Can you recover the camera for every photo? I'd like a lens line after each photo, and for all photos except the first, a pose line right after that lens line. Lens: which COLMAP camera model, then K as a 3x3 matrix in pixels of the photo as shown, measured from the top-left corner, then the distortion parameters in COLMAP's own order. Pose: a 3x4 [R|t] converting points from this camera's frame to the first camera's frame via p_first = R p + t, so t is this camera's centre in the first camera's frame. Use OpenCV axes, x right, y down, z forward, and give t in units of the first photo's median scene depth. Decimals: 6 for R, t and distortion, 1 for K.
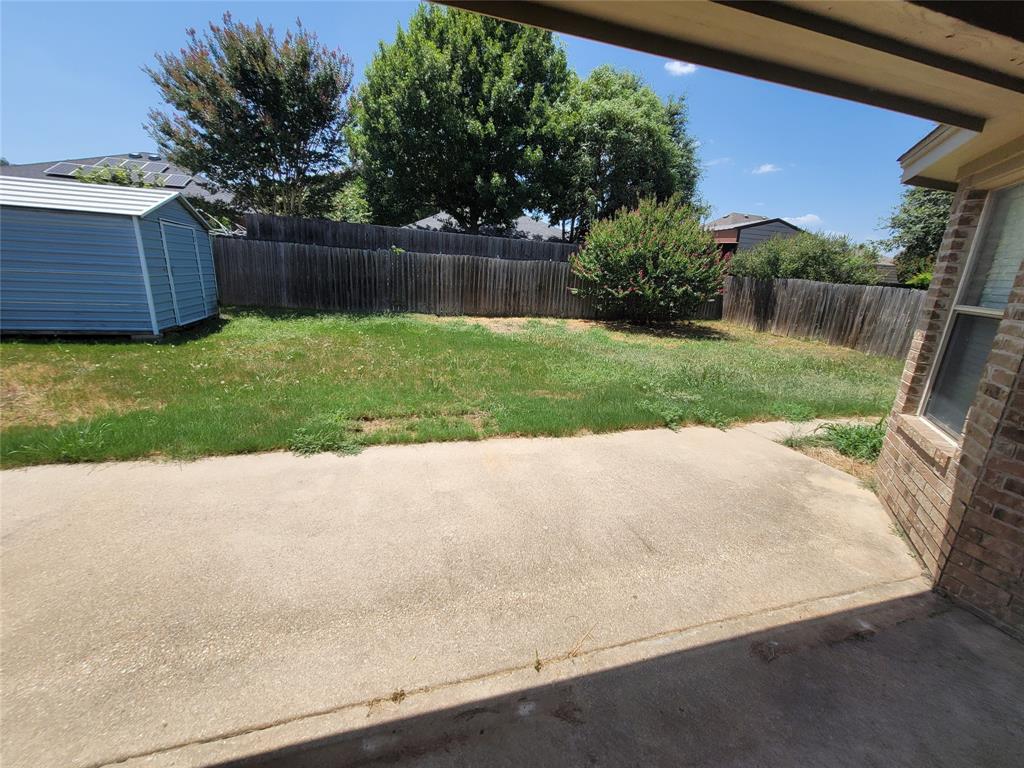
lens RADIAL K [[417.1, 0, 511.9], [0, 417.1, 386.6], [0, 0, 1]] dist [-0.002499, -0.000171]
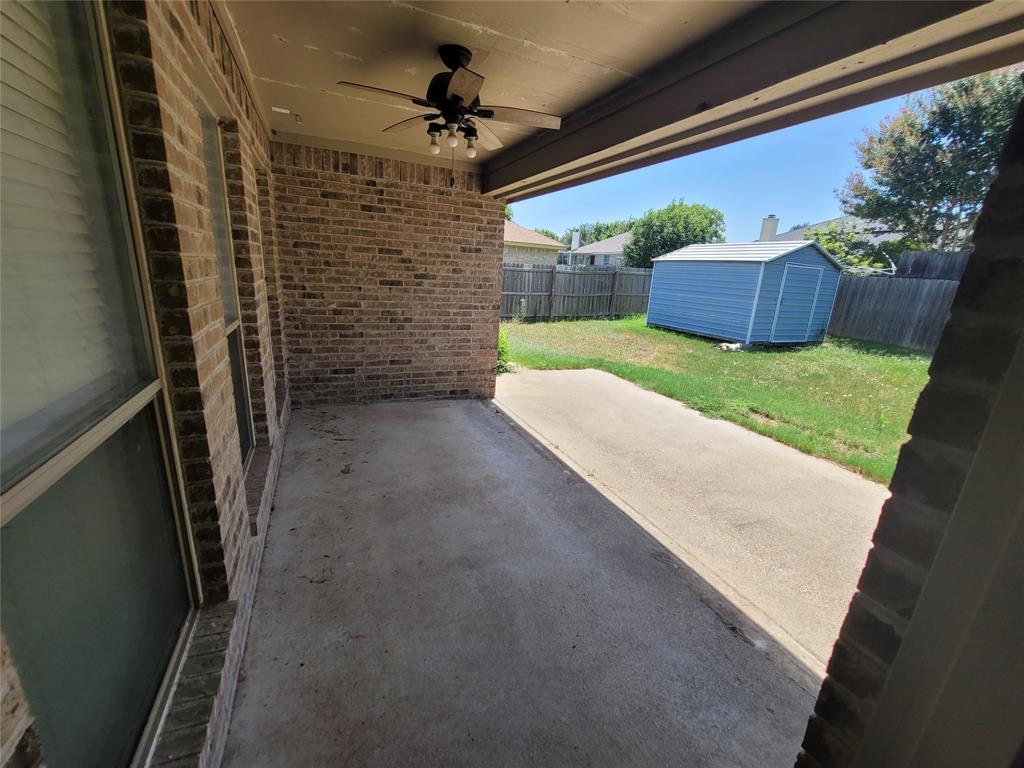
lens RADIAL K [[417.1, 0, 511.5], [0, 417.1, 382.9], [0, 0, 1]] dist [-0.002499, -0.000171]
pose [[0.126742, 0.214157, -0.968542, 0.816175], [-0.317080, 0.933933, 0.165012, 0.029025], [0.939892, 0.286191, 0.186274, 0.075879]]
